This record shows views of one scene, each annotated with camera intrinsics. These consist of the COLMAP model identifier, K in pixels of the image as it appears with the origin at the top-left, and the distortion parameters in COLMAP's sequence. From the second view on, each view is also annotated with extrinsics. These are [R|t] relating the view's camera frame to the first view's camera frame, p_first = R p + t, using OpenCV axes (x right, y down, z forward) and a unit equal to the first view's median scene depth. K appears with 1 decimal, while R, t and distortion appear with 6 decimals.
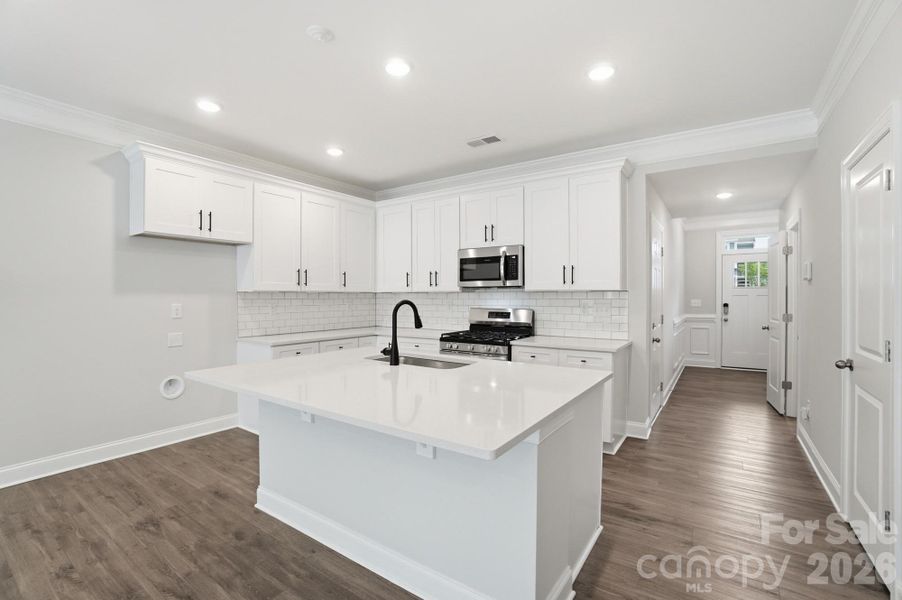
lens RADIAL K [[401.6, 0, 446.8], [0, 401.6, 299.7], [0, 0, 1]] dist [-0.052445, 0.012465]
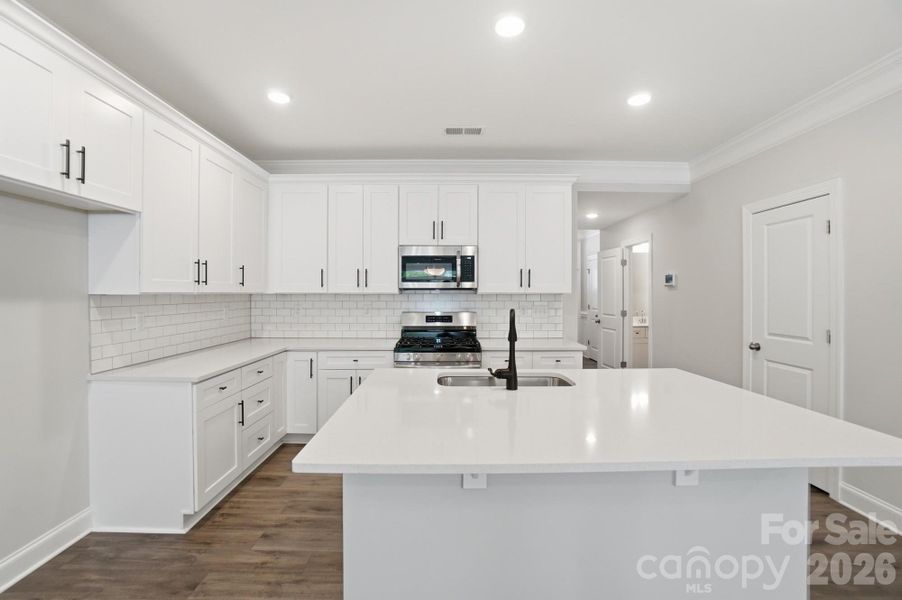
lens RADIAL K [[401.6, 0, 445.5], [0, 401.6, 295.2], [0, 0, 1]] dist [-0.052445, 0.012465]
pose [[0.820596, -0.001956, 0.571506, -0.422594], [0.004890, 0.999982, -0.003599, -0.014515], [-0.571488, 0.005748, 0.820590, 0.246277]]
